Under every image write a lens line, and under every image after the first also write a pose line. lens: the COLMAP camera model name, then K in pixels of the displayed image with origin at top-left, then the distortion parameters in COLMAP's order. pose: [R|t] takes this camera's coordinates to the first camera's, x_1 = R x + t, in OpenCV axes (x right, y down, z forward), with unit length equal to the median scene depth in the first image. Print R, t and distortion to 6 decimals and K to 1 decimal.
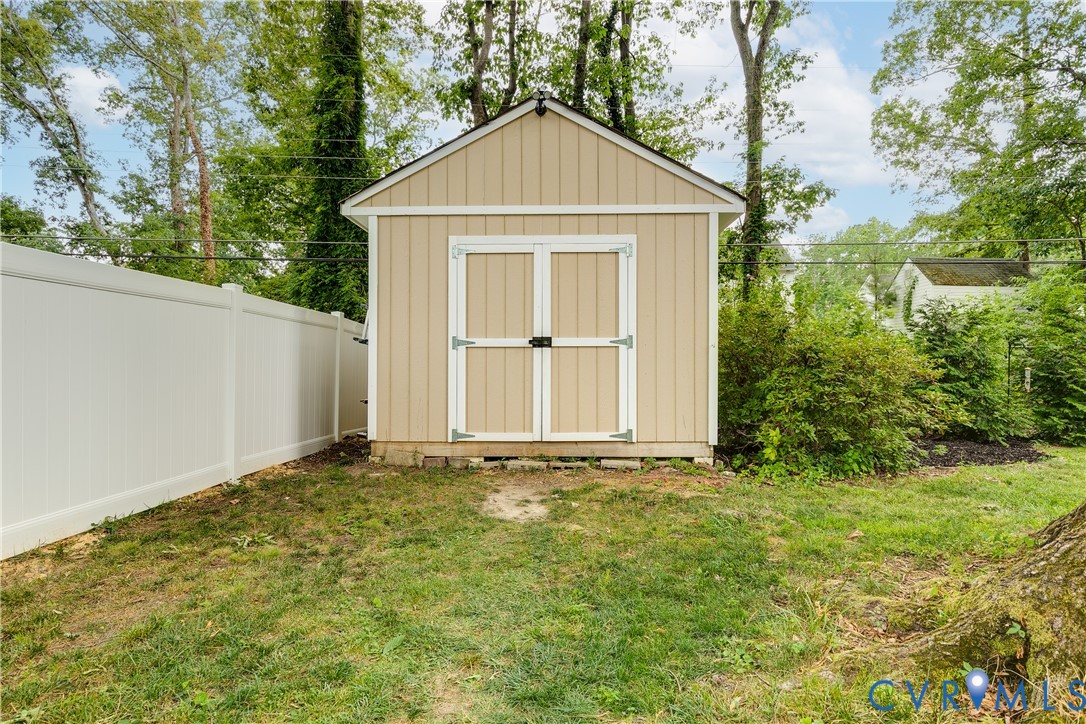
lens RADIAL K [[609.6, 0, 543.0], [0, 609.6, 362.0], [0, 0, 1]] dist [0.004088, 0.000705]
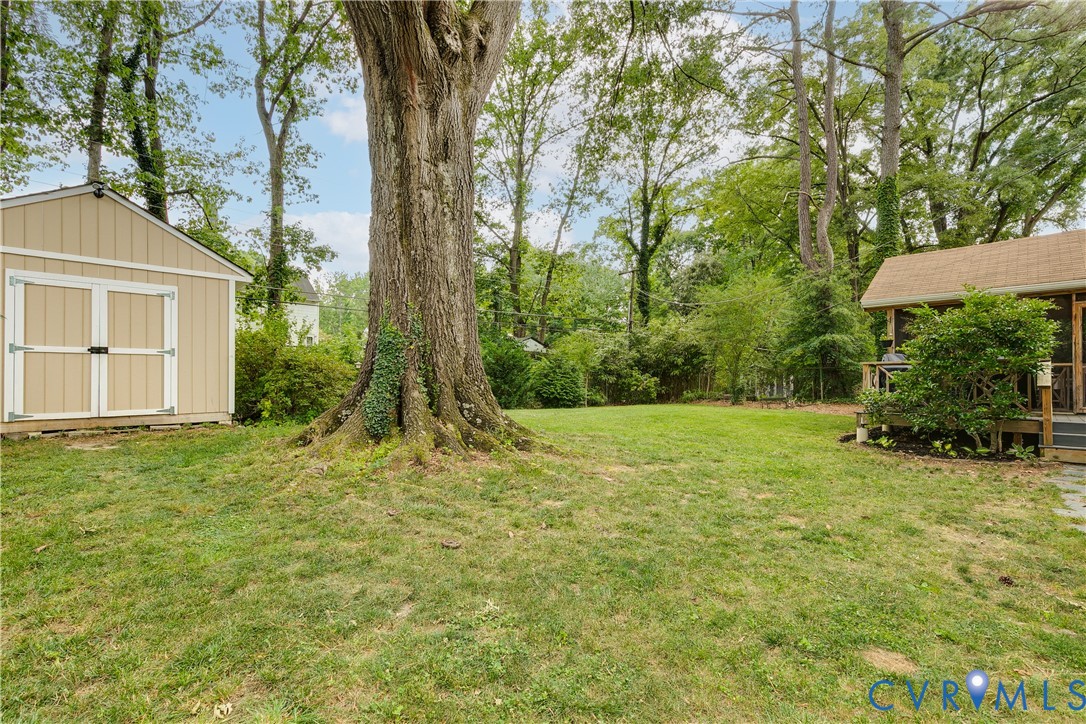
lens RADIAL K [[482.6, 0, 539.2], [0, 482.6, 376.0], [0, 0, 1]] dist [0.003117, -0.000015]
pose [[0.682801, 0.001648, 0.730603, -0.129806], [-0.002479, 0.999997, 0.000061, 0.026905], [-0.730600, -0.001853, 0.682803, -0.583573]]
